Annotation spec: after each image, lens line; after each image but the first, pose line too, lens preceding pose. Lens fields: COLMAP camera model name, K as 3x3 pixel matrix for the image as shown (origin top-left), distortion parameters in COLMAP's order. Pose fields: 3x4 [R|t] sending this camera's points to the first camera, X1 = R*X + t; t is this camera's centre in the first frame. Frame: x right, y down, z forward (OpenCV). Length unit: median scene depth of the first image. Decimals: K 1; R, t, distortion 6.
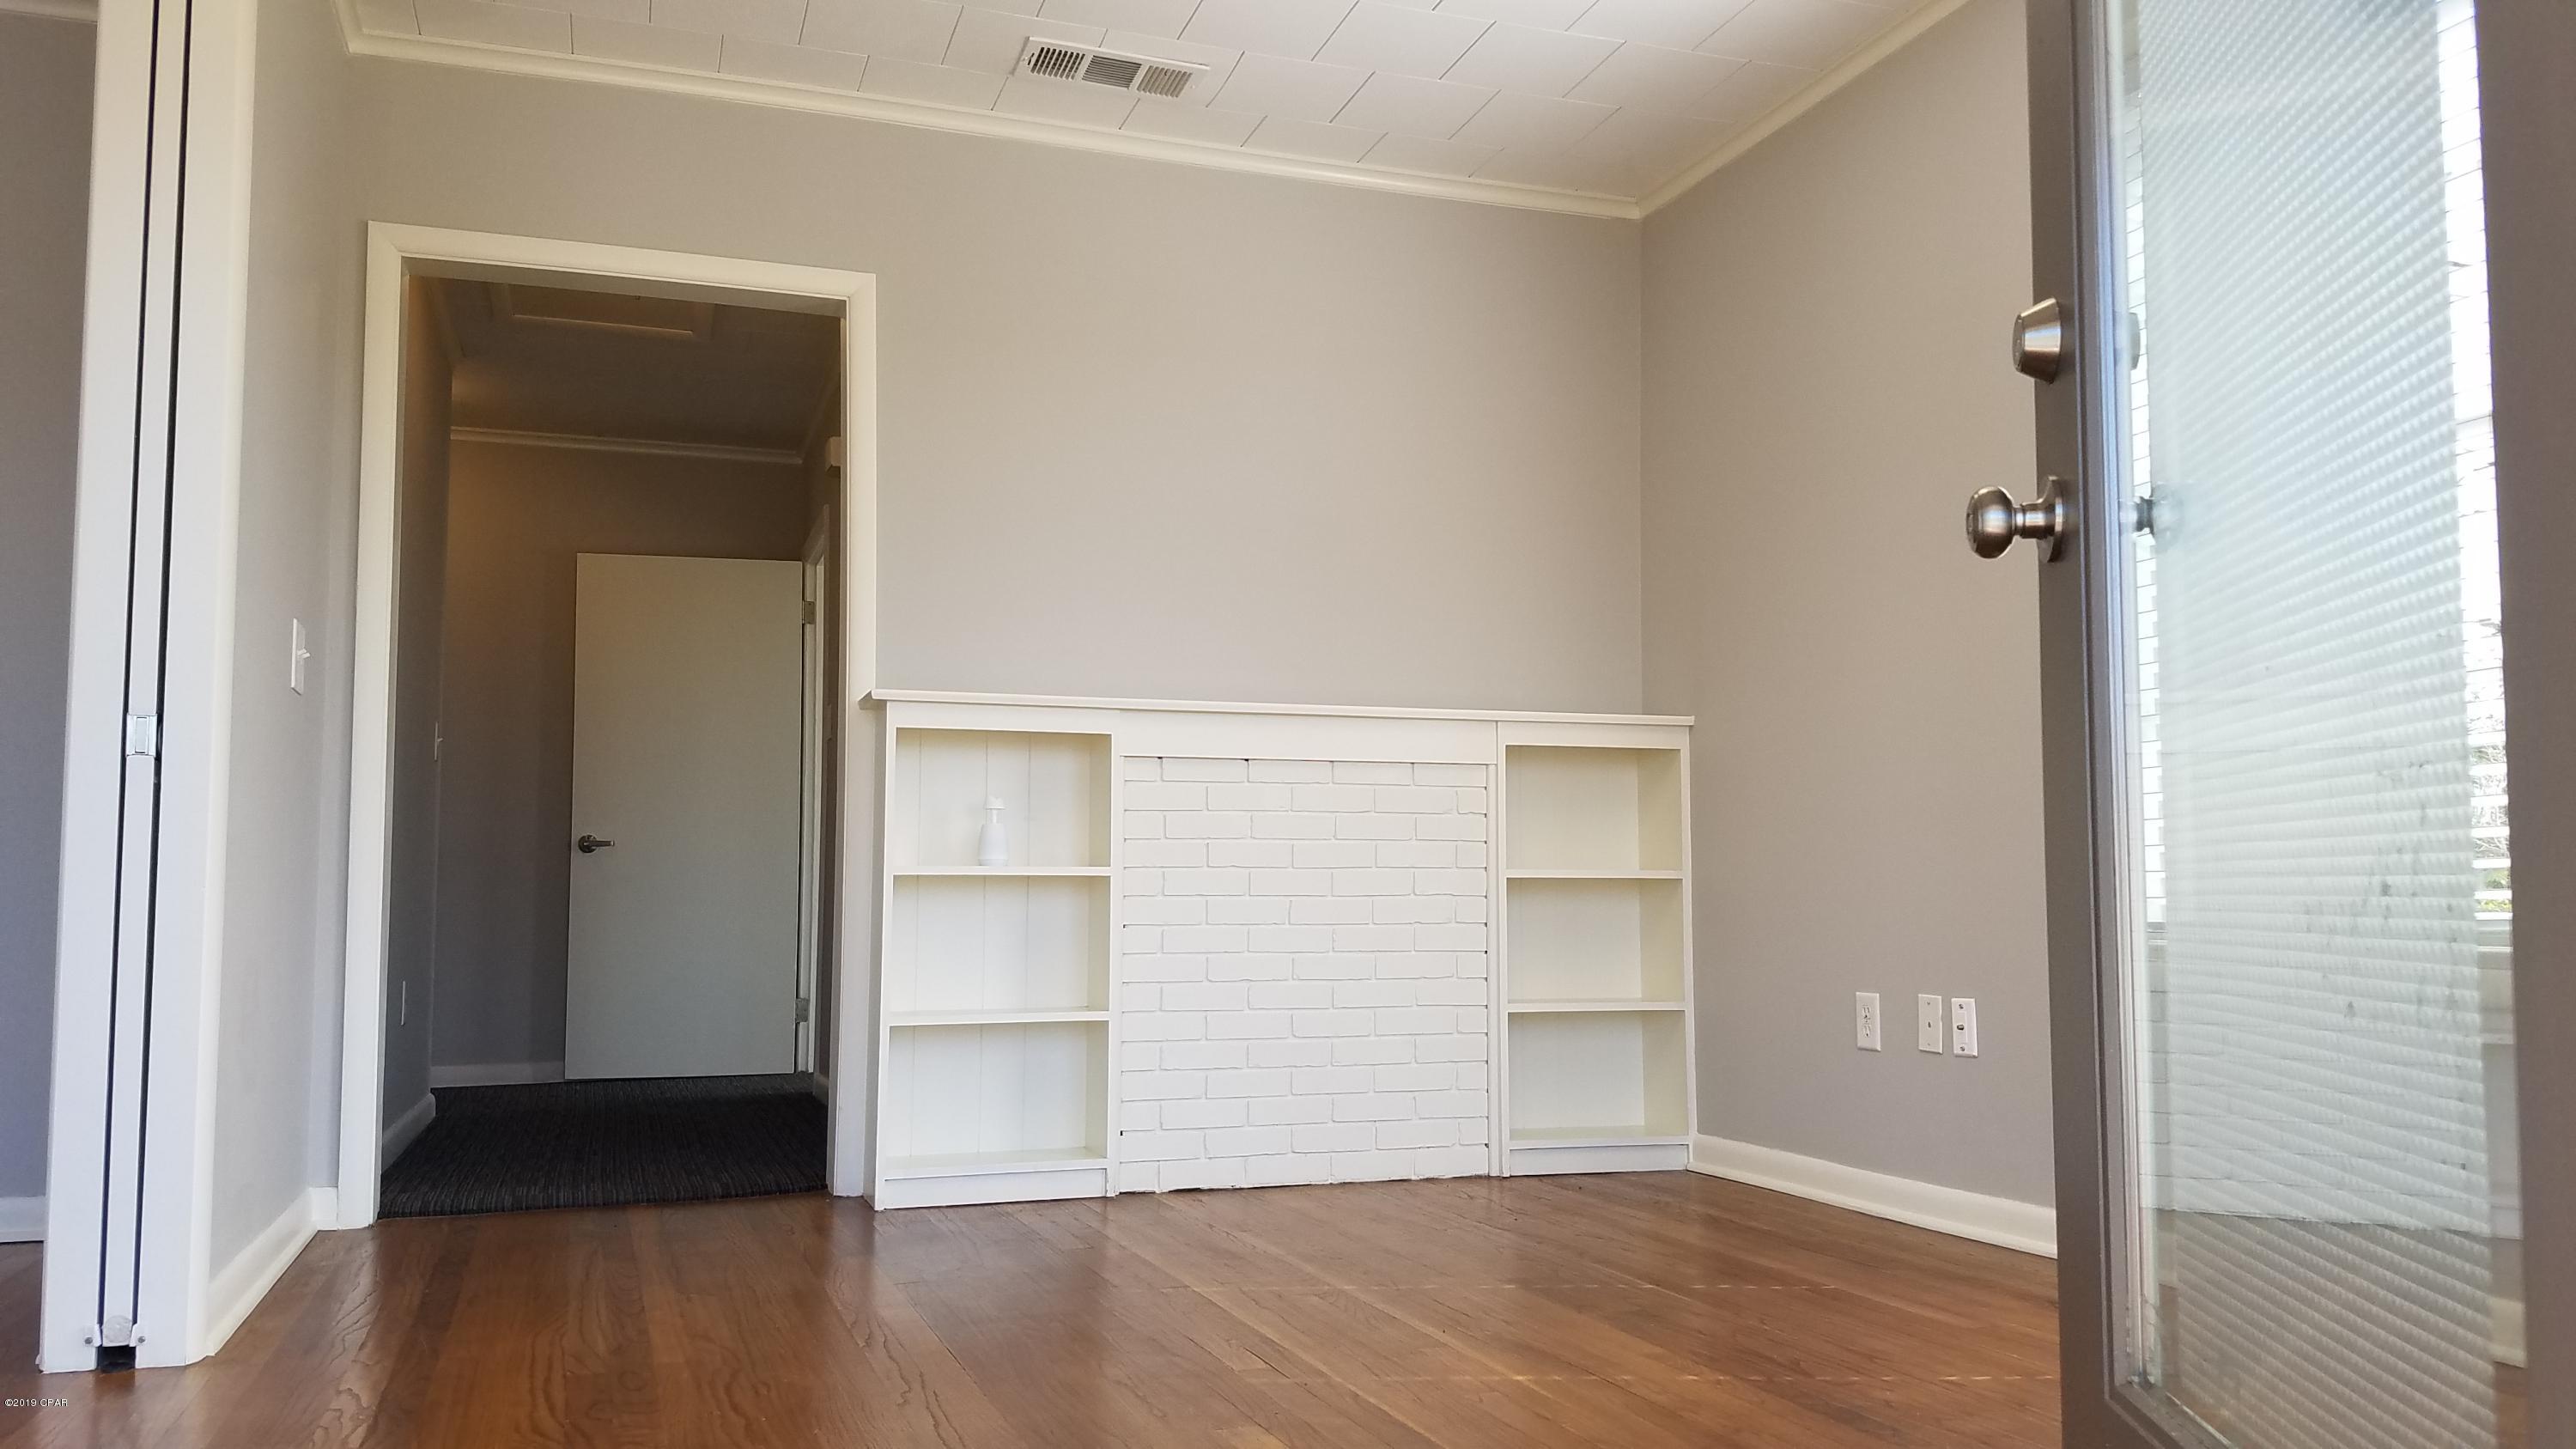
lens RADIAL K [[1992.2, 0, 1288.9], [0, 1992.2, 755.1], [0, 0, 1]] dist [0.379107, -0.851536]
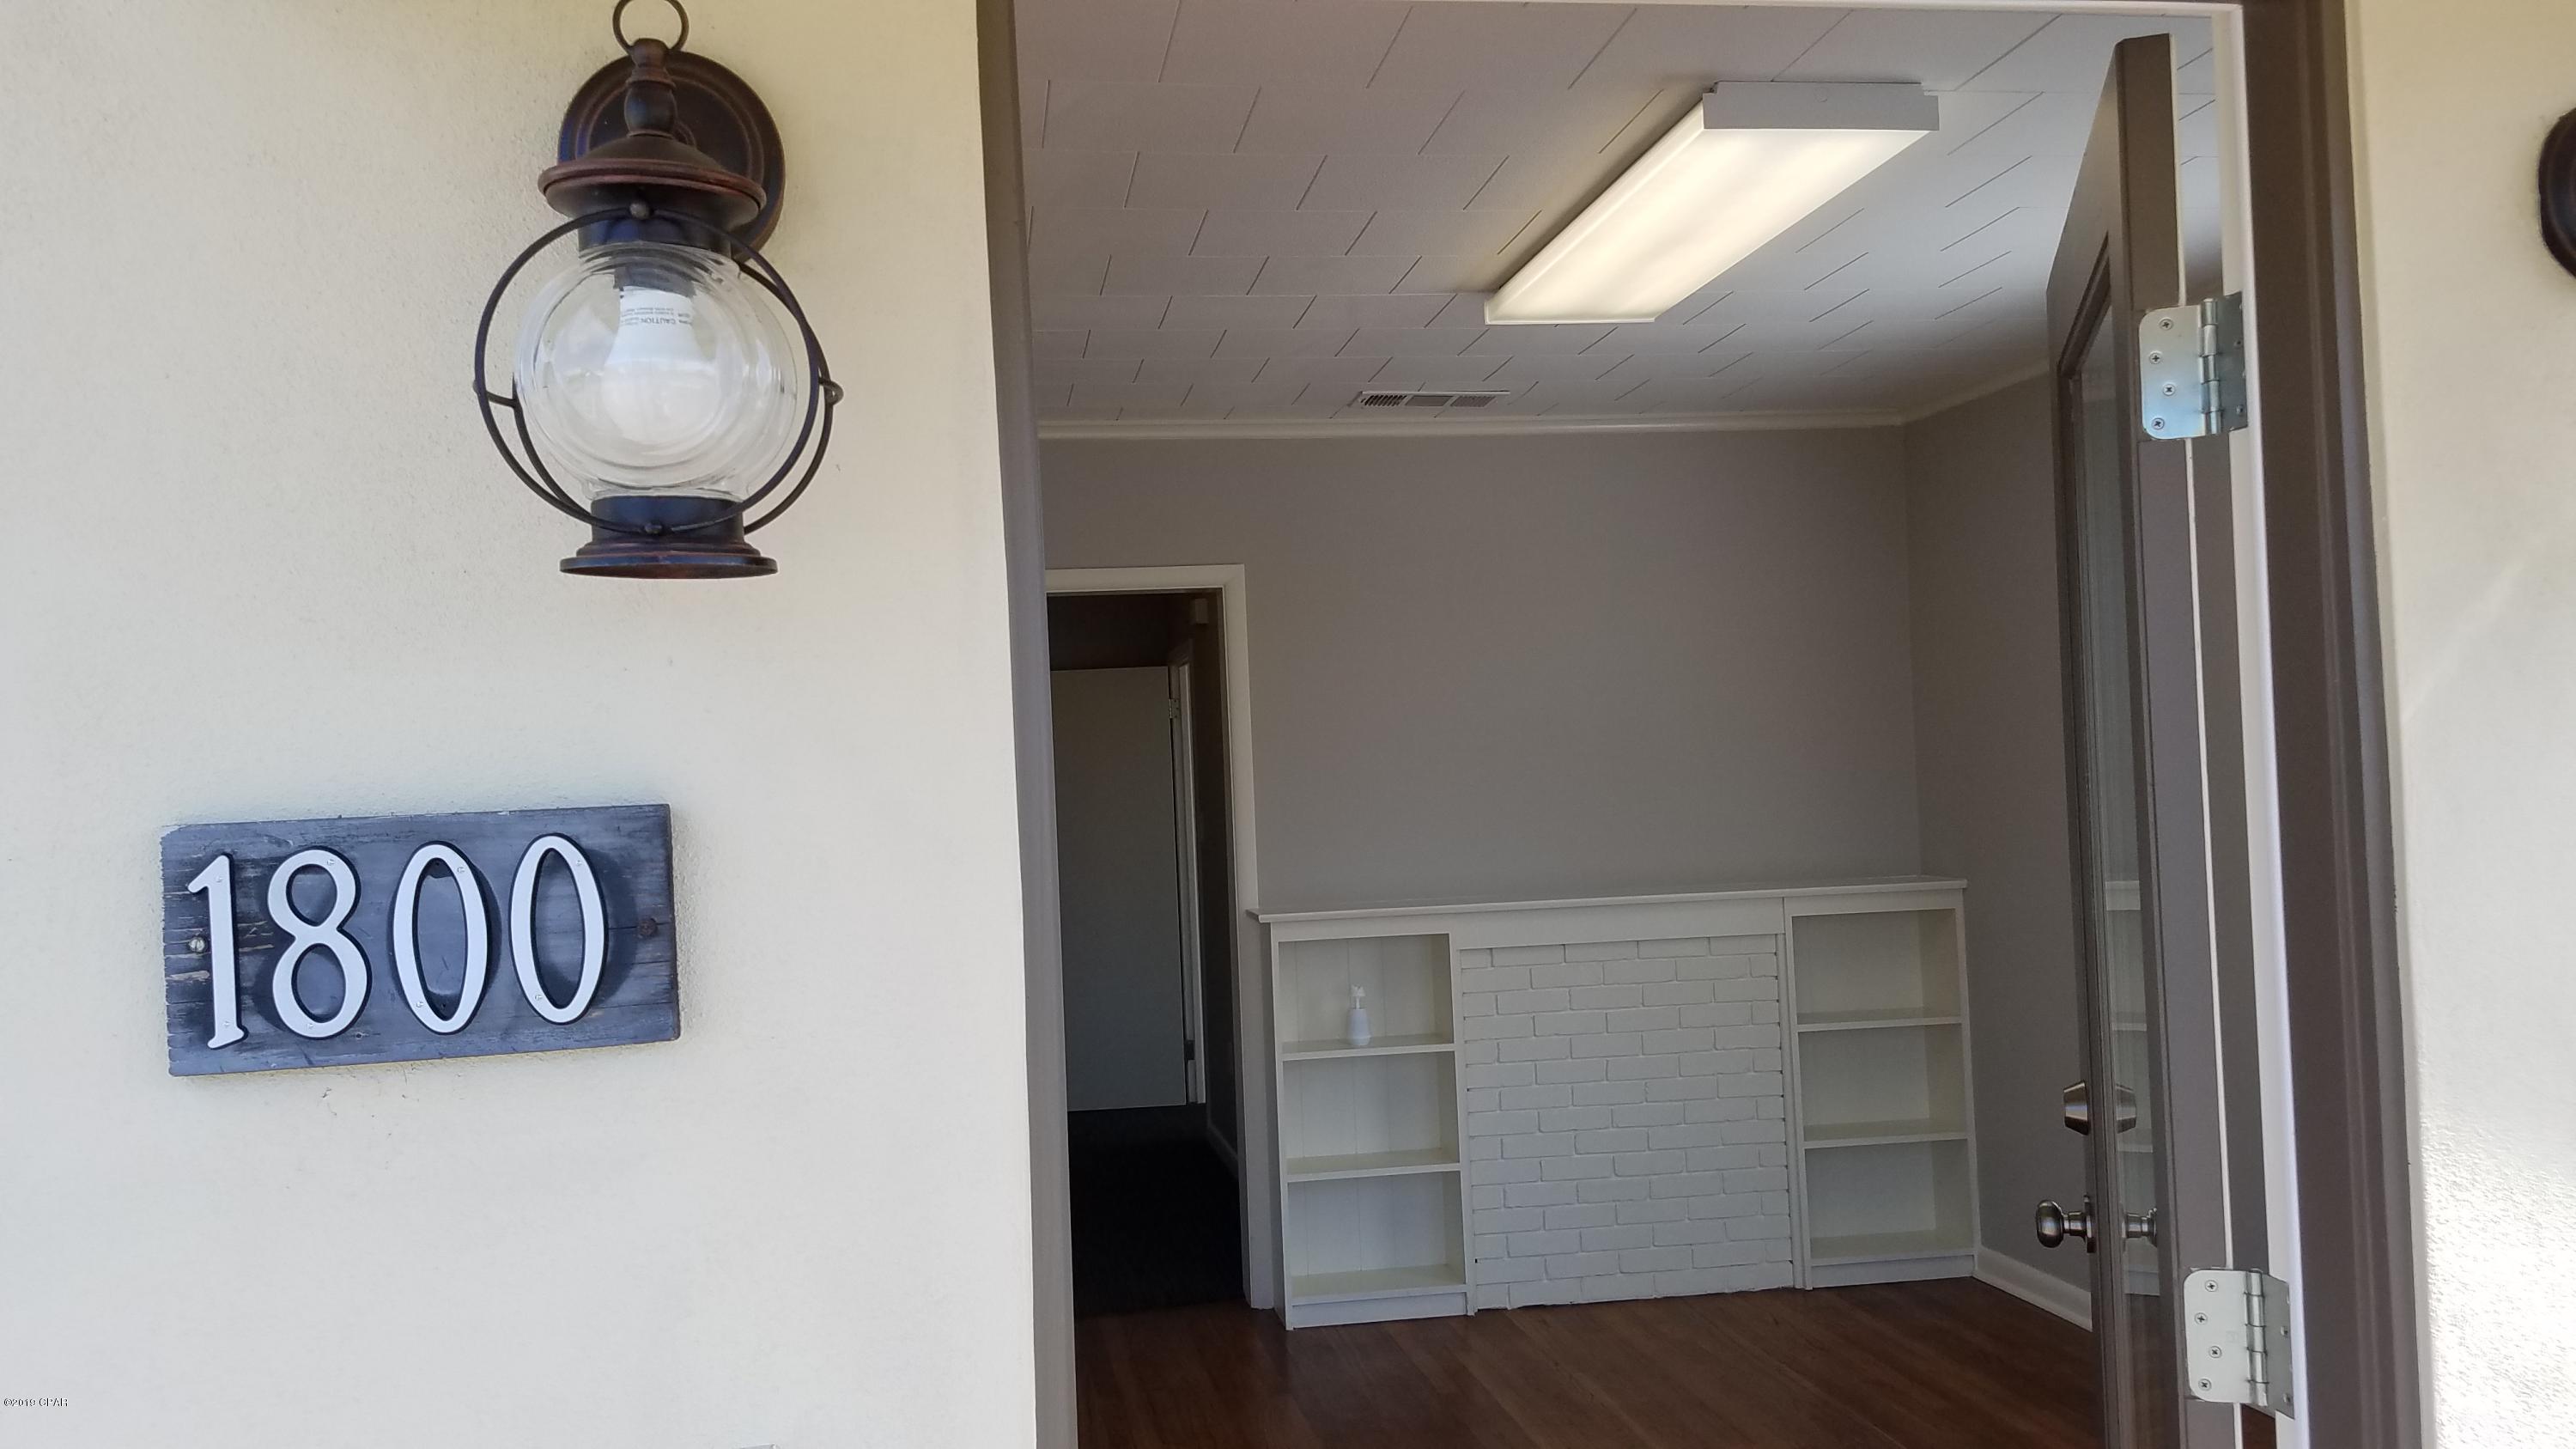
lens RADIAL K [[1992.2, 0, 1288.9], [0, 1992.2, 755.1], [0, 0, 1]] dist [0.379107, -0.851536]
pose [[0.986678, -0.040398, -0.157591, 0.011371], [0.050949, 0.996681, 0.063496, -0.196081], [0.154503, -0.070680, 0.985461, -0.201957]]
